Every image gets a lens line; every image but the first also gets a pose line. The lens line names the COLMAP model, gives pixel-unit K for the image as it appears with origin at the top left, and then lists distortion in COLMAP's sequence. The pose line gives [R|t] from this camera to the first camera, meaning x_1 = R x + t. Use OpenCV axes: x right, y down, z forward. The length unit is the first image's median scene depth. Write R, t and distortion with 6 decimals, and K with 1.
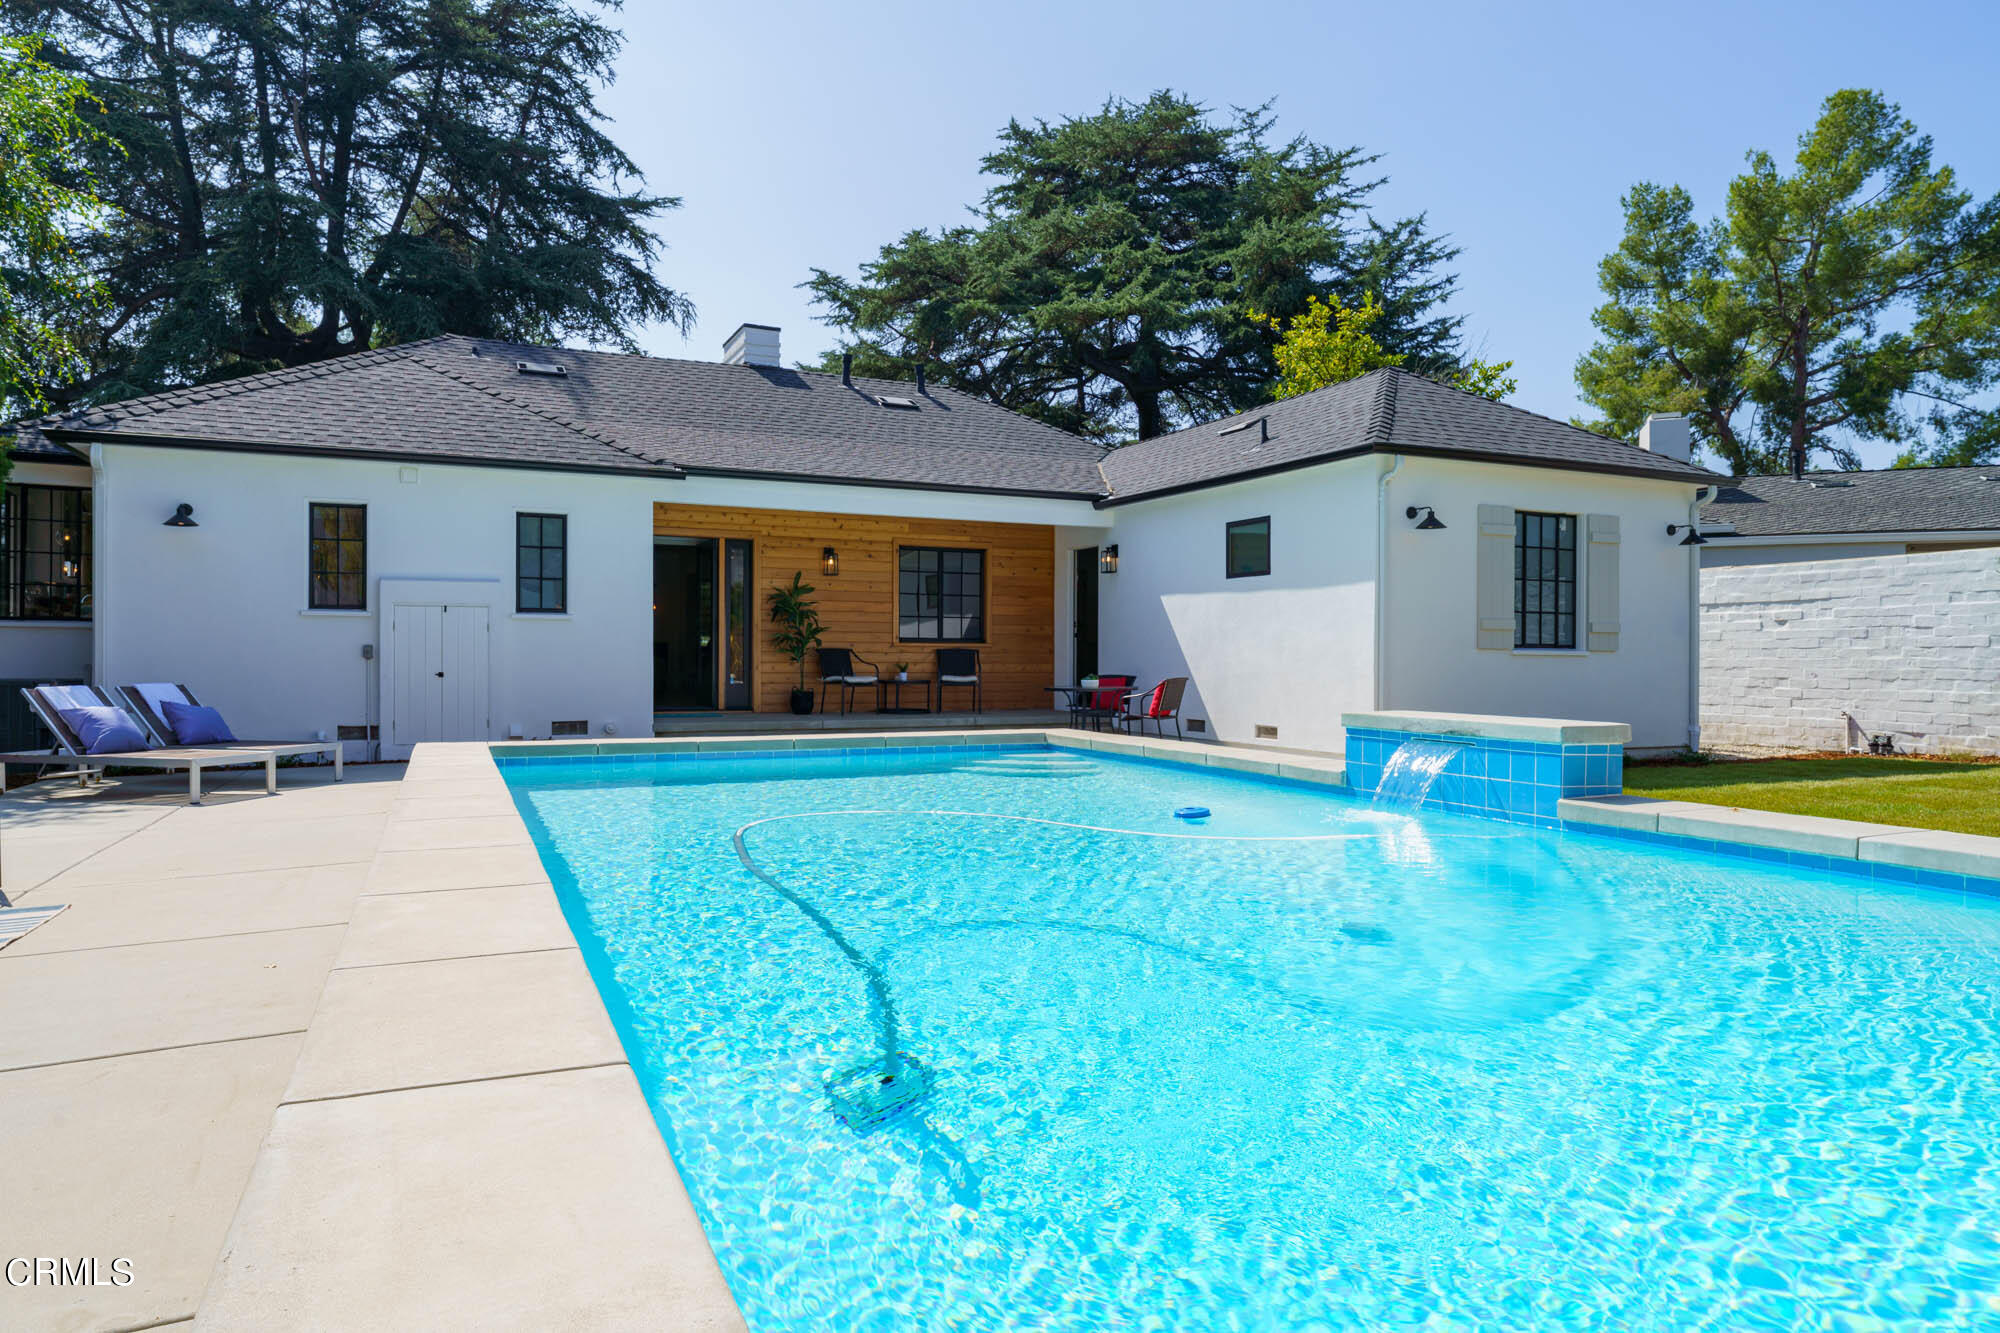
lens RADIAL K [[1234.7, 0, 1000.0], [0, 1234.7, 666.5], [0, 0, 1]] dist [0.001887, -0.001141]
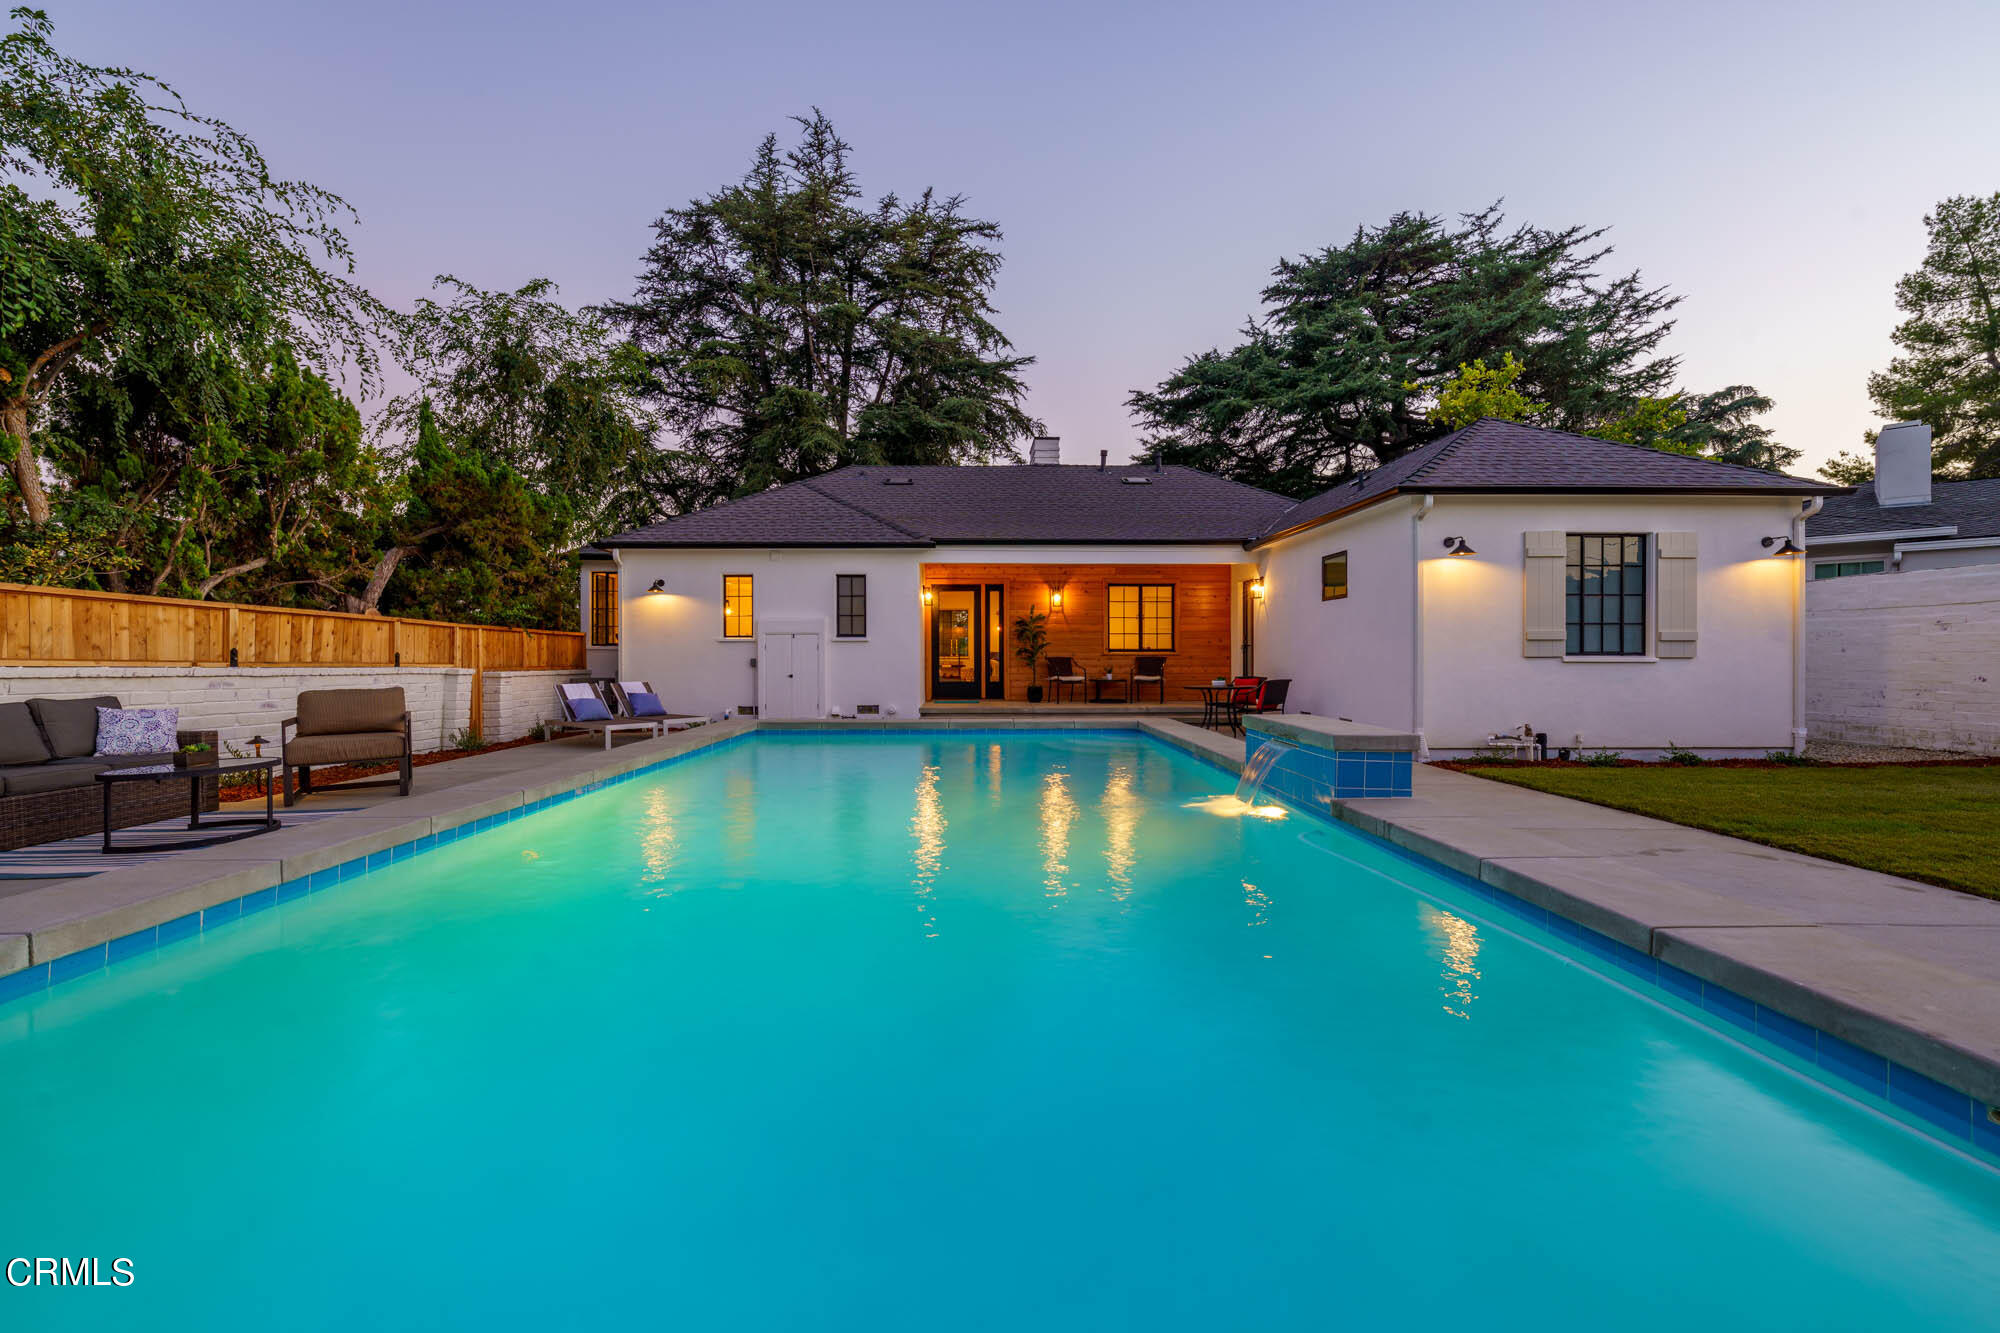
lens RADIAL K [[843.5, 0, 1000.0], [0, 843.5, 666.5], [0, 0, 1]] dist [0.000776, 0.000078]
pose [[0.914754, -0.001942, -0.404008, 0.114020], [0.003376, 0.999990, 0.002838, -0.003827], [0.403998, -0.003960, 0.914751, 0.038814]]
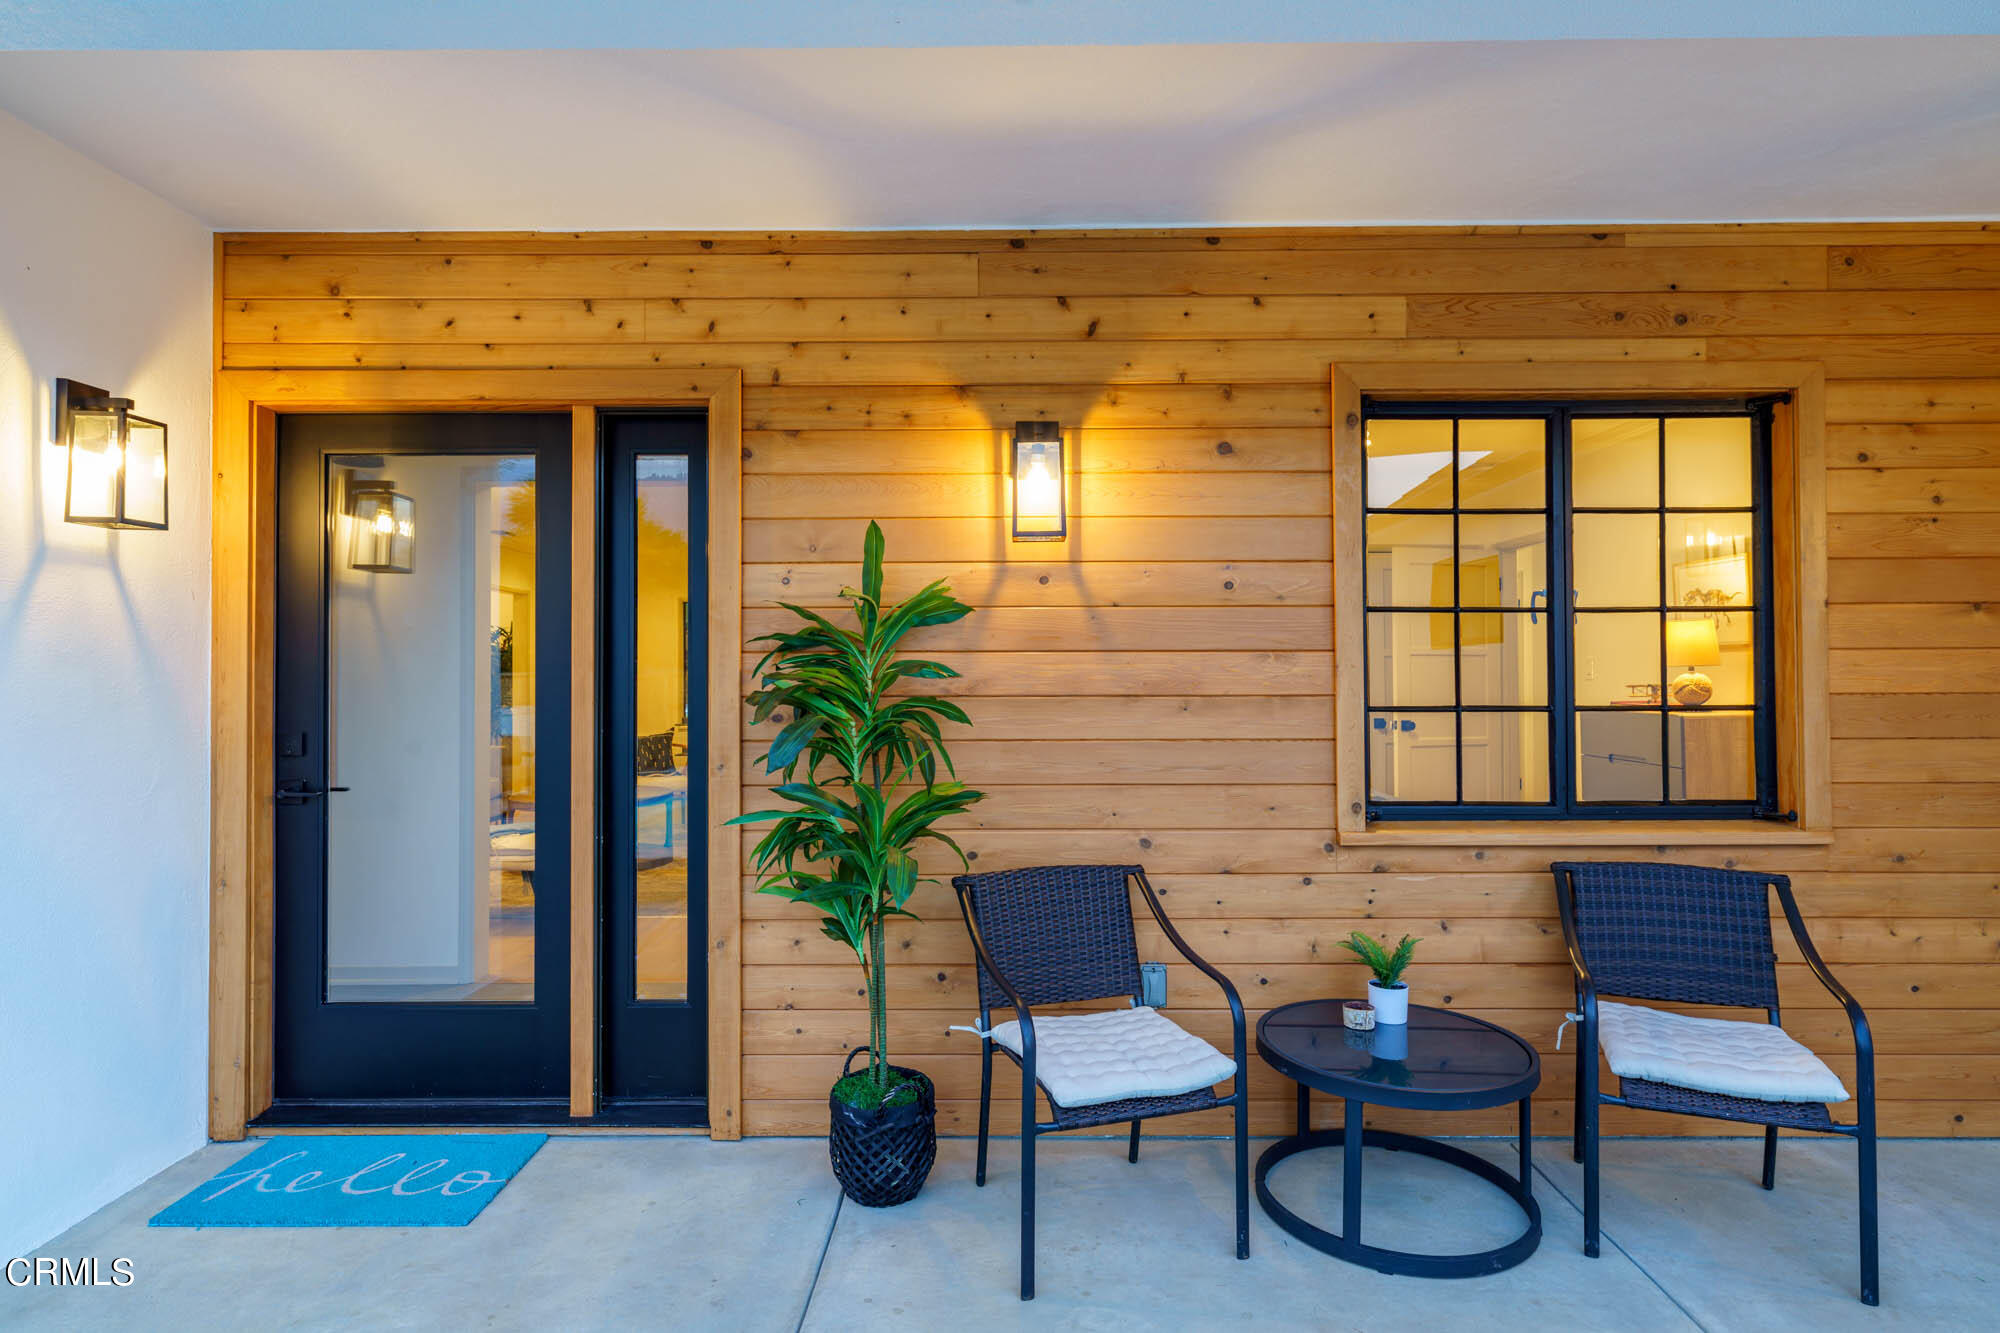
lens RADIAL K [[1032.6, 0, 1000.0], [0, 1032.6, 666.5], [0, 0, 1]] dist [0.001607, 0.000449]
pose [[0.904481, -0.011703, -0.426353, -0.036142], [0.004717, 0.999837, -0.017437, -0.026893], [0.426488, 0.013761, 0.904389, 0.469808]]
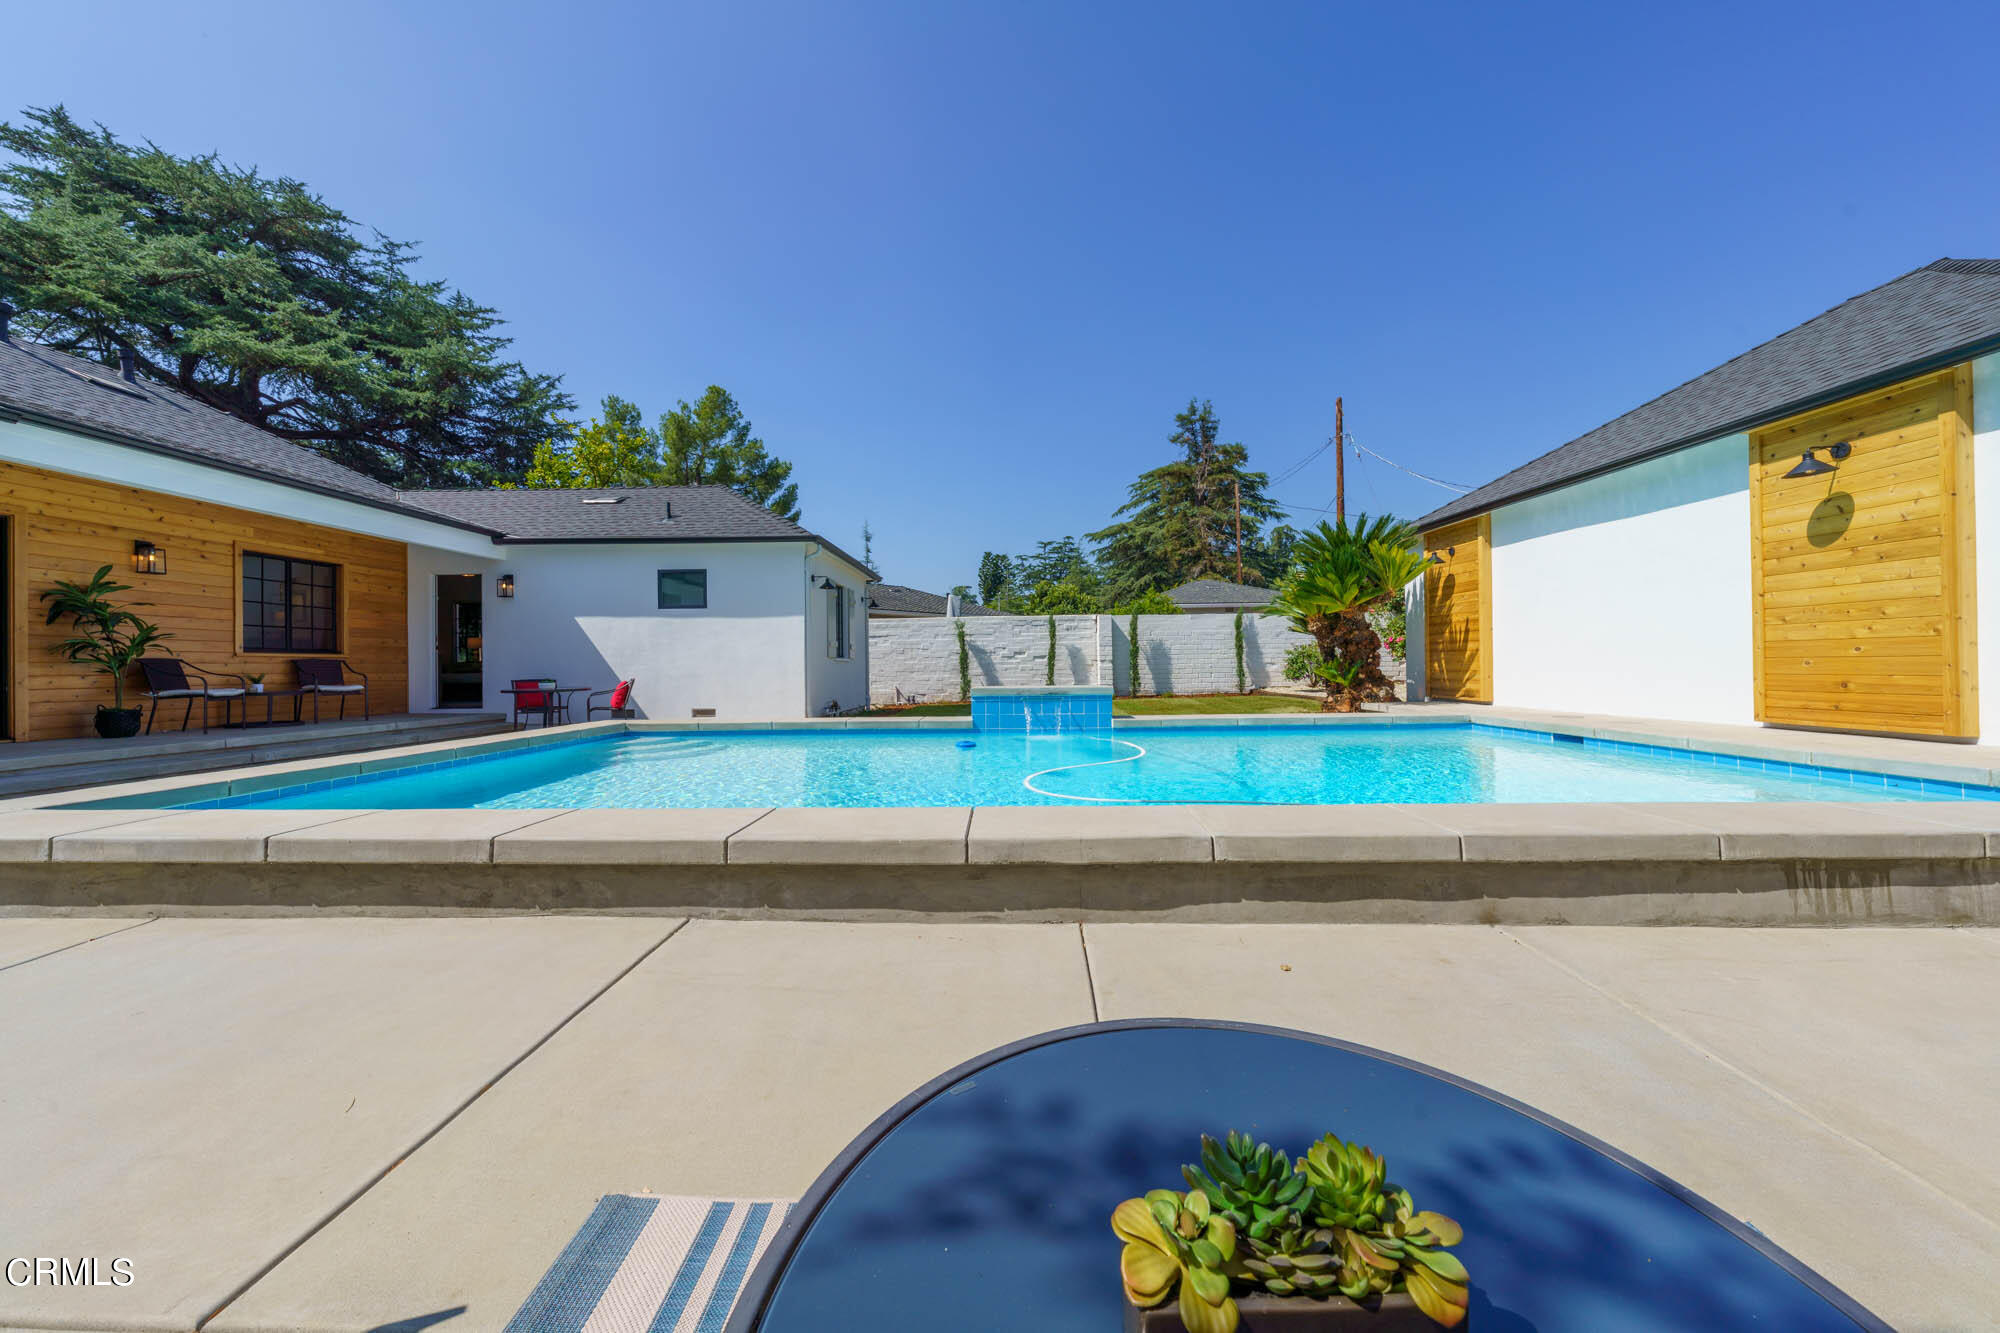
lens RADIAL K [[680.0, 0, 1000.0], [0, 680.0, 666.5], [0, 0, 1]] dist [-0.000665, 0.000154]
pose [[0.434775, -0.010141, 0.900482, -0.175253], [0.019148, 0.999815, 0.002014, 0.000836], [-0.900335, 0.016367, 0.434889, 0.147514]]
